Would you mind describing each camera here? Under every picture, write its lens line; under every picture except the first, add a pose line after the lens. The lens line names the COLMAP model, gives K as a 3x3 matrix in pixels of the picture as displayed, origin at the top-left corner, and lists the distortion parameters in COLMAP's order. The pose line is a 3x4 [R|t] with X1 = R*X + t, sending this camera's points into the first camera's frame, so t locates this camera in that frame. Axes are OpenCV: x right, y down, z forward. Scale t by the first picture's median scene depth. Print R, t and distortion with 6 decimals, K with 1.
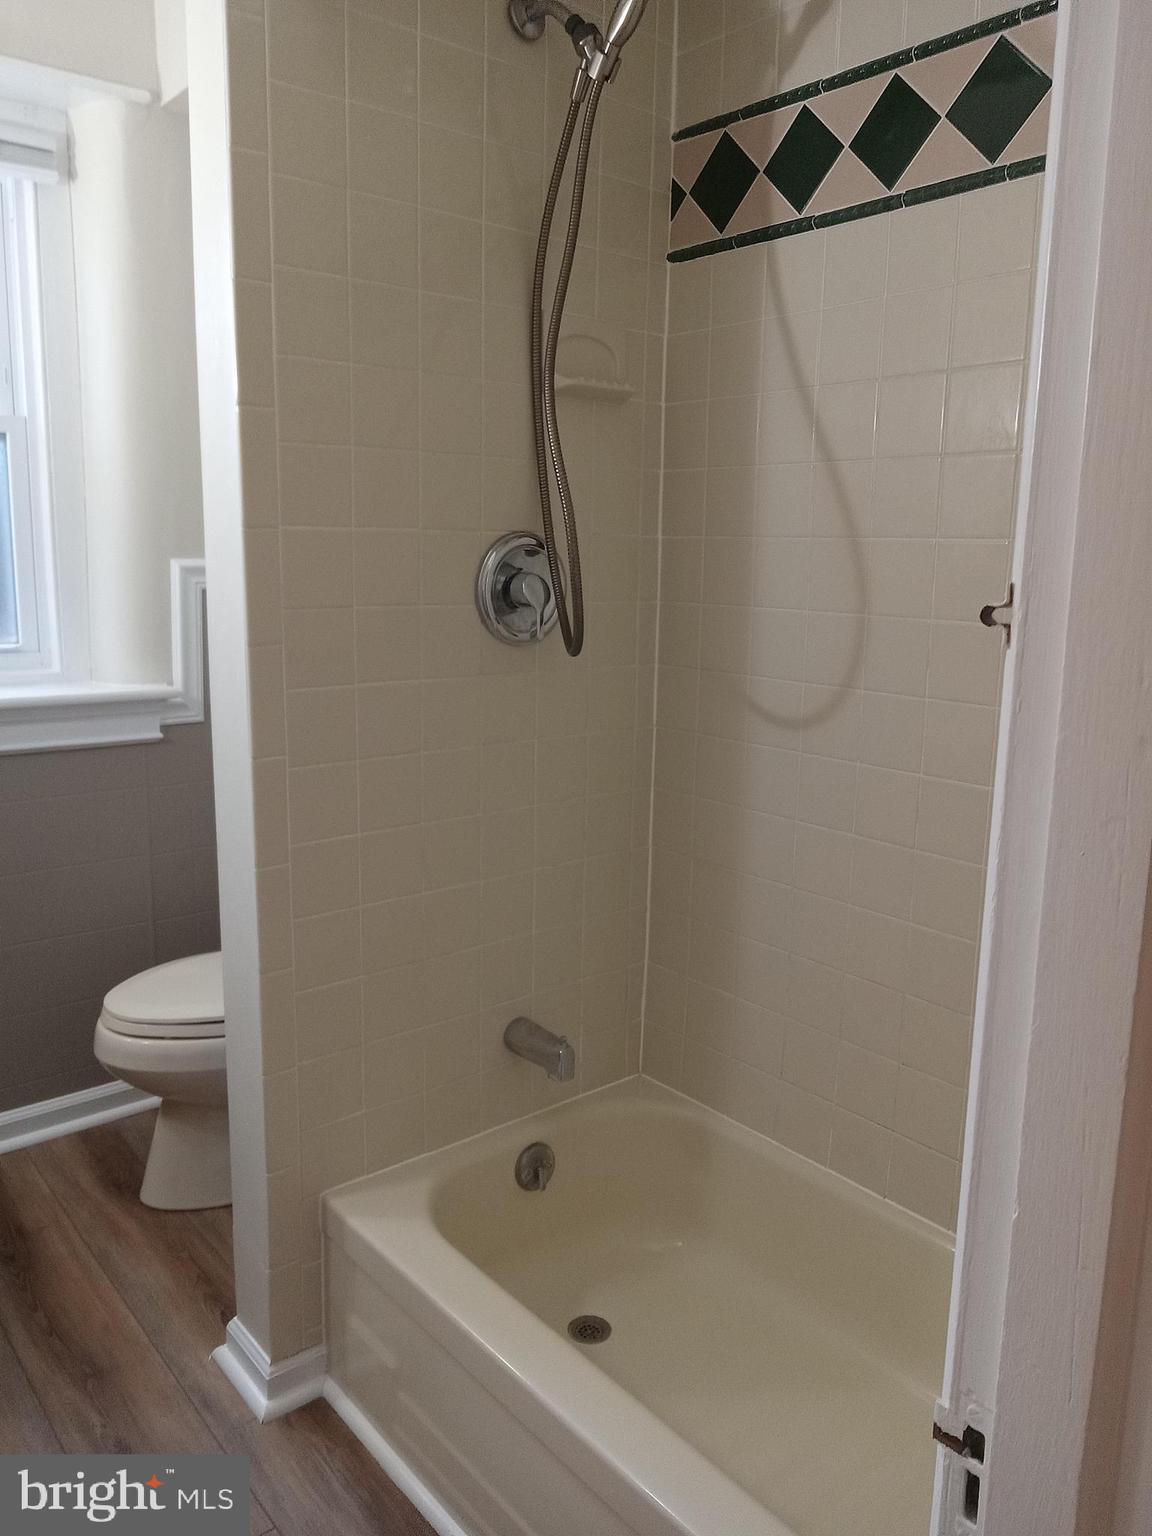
lens RADIAL K [[1167.3, 0, 568.7], [0, 1167.3, 759.6], [0, 0, 1]] dist [-0.003700, -0.002994]
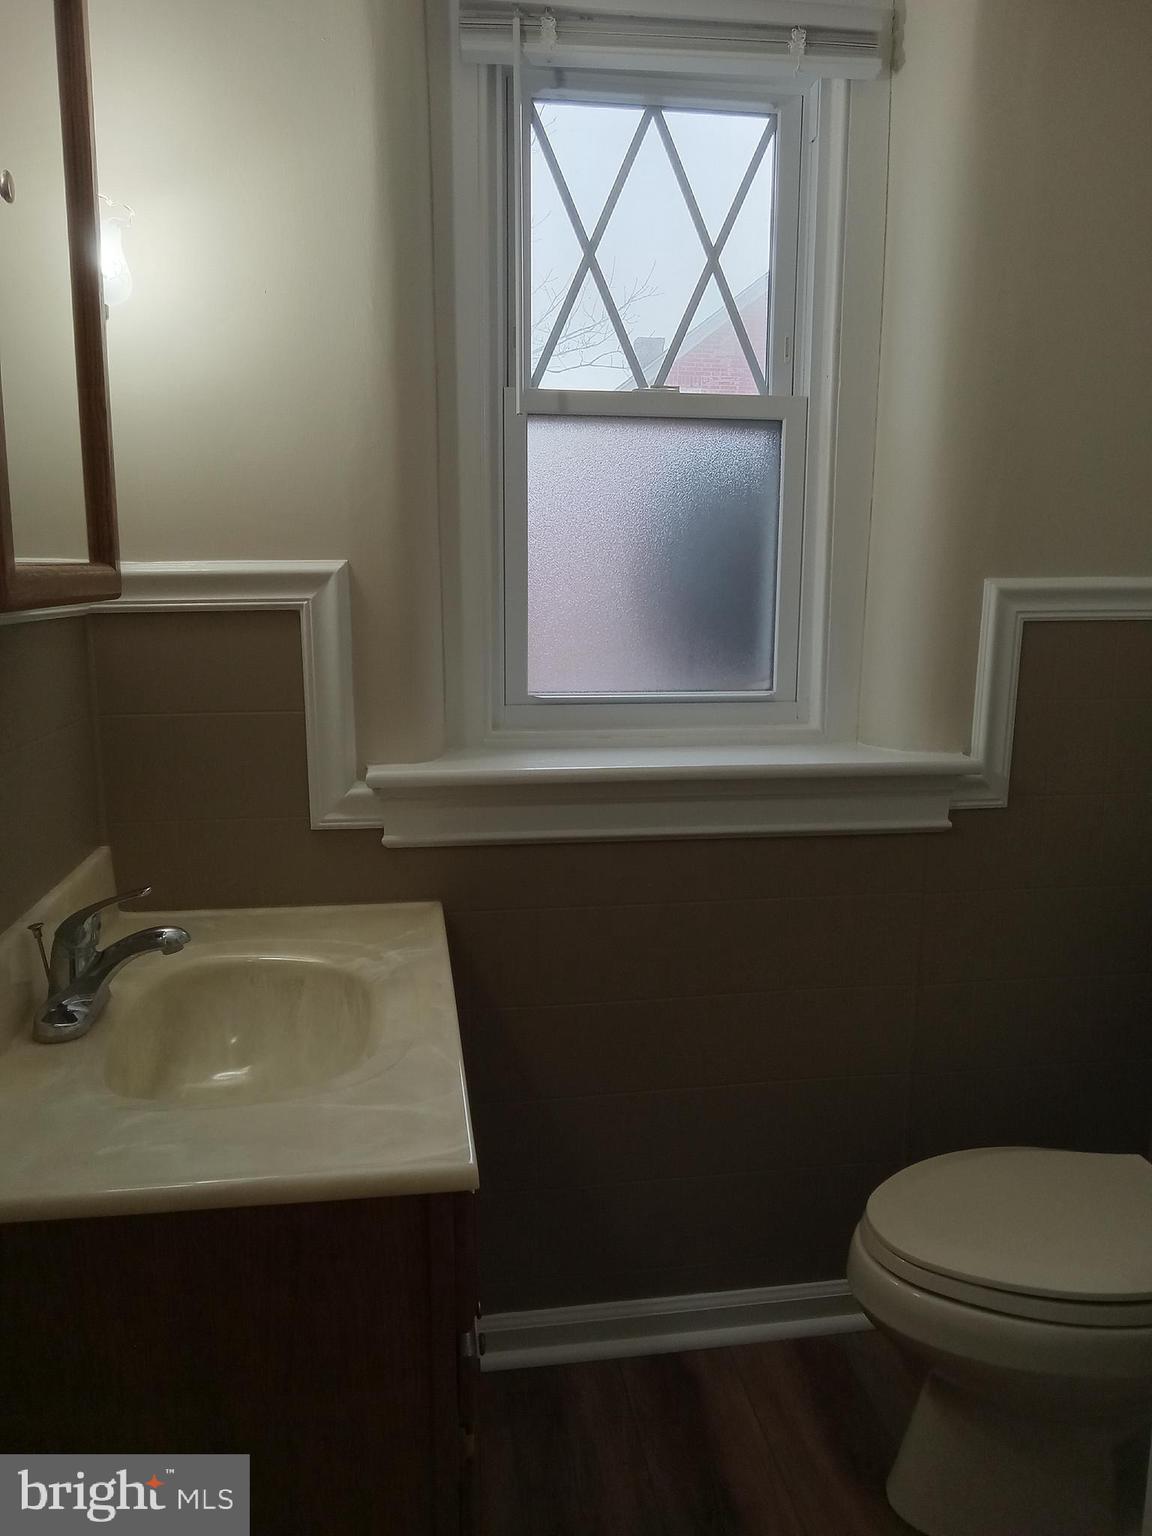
lens RADIAL K [[1167.3, 0, 577.3], [0, 1167.3, 770.5], [0, 0, 1]] dist [-0.003700, -0.002994]
pose [[0.859413, 0.064541, -0.507193, -0.186513], [-0.081016, 0.996658, -0.010453, -0.027837], [0.504823, 0.050074, 0.861769, 0.267821]]
